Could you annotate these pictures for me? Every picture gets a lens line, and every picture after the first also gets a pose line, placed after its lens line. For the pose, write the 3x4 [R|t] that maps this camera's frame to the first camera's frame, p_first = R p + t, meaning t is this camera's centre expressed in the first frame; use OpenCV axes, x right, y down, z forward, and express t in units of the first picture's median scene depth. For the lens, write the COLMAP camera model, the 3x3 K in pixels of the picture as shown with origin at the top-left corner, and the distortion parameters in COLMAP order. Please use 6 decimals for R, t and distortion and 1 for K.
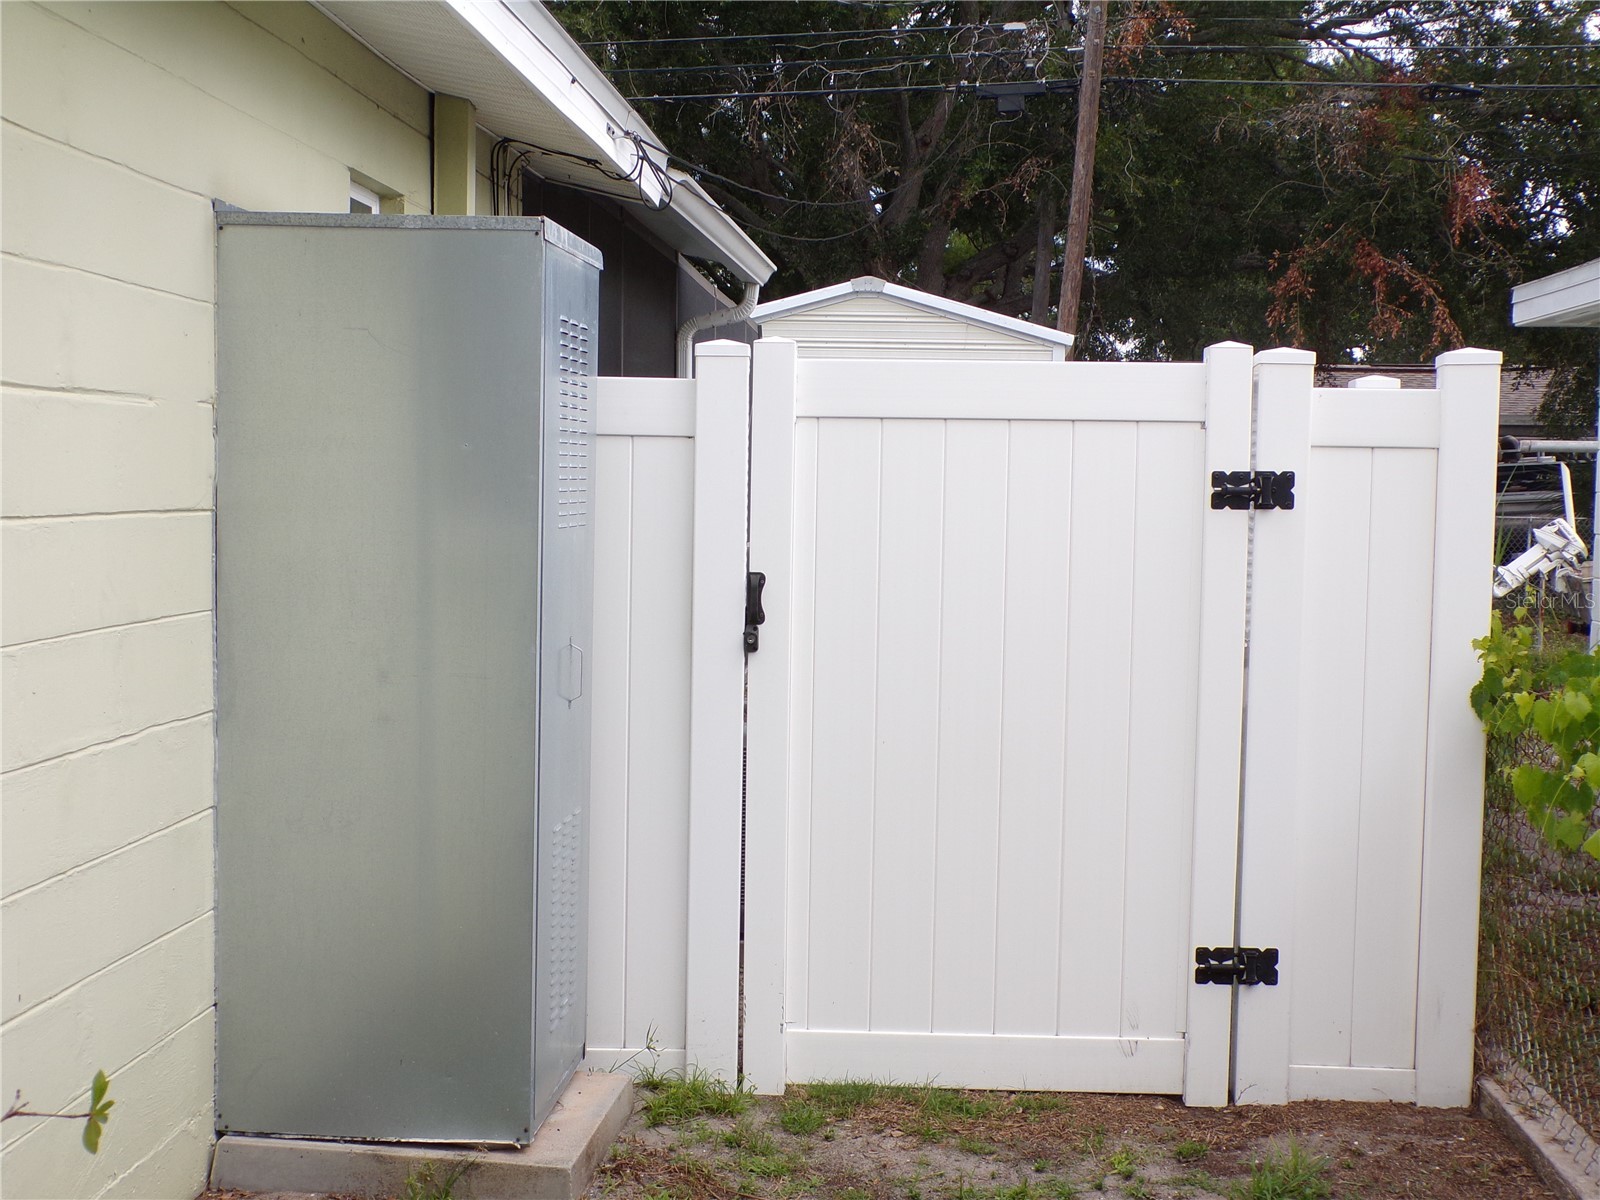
lens RADIAL K [[1985.8, 0, 800.0], [0, 1985.8, 600.0], [0, 0, 1]] dist [0.012065, 0.004058]
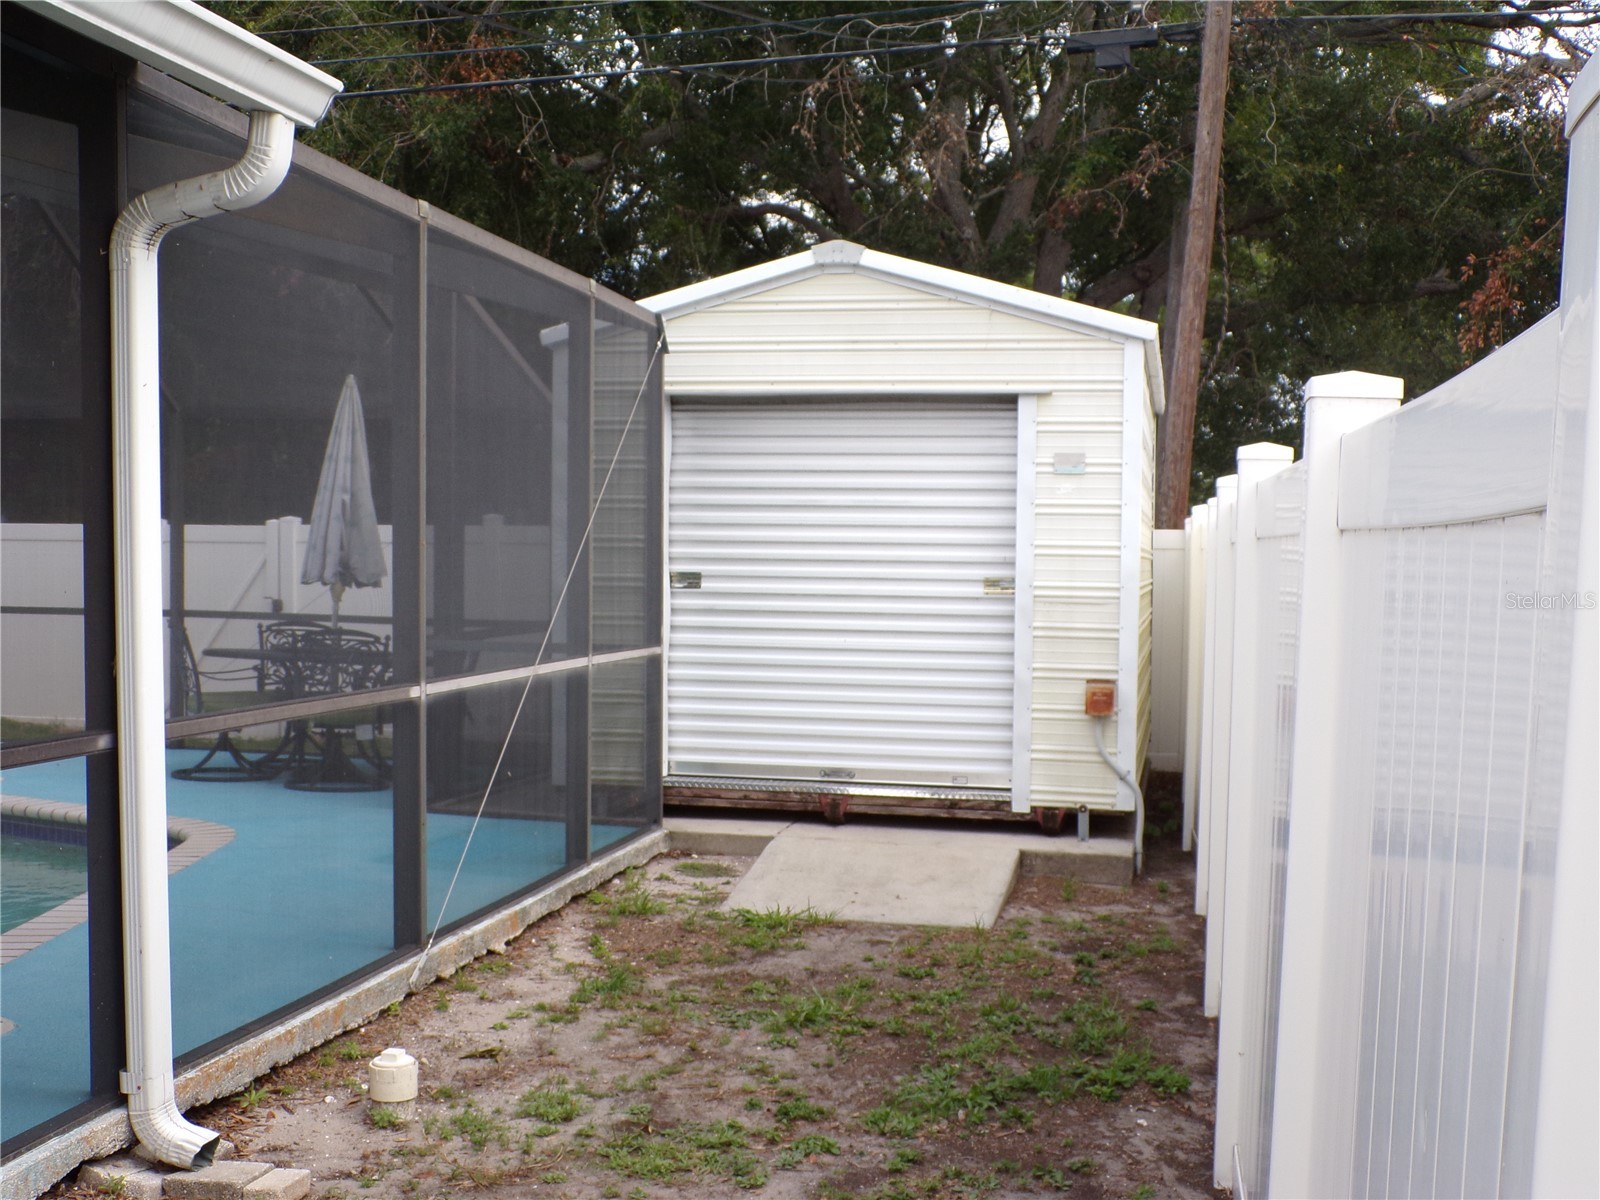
lens RADIAL K [[1717.2, 0, 800.0], [0, 1717.2, 600.0], [0, 0, 1]] dist [-0.074792, 0.019121]
pose [[0.991057, 0.005116, -0.133342, 0.073934], [-0.008802, 0.999595, -0.027069, -0.022570], [0.133150, 0.028000, 0.990700, 0.337662]]
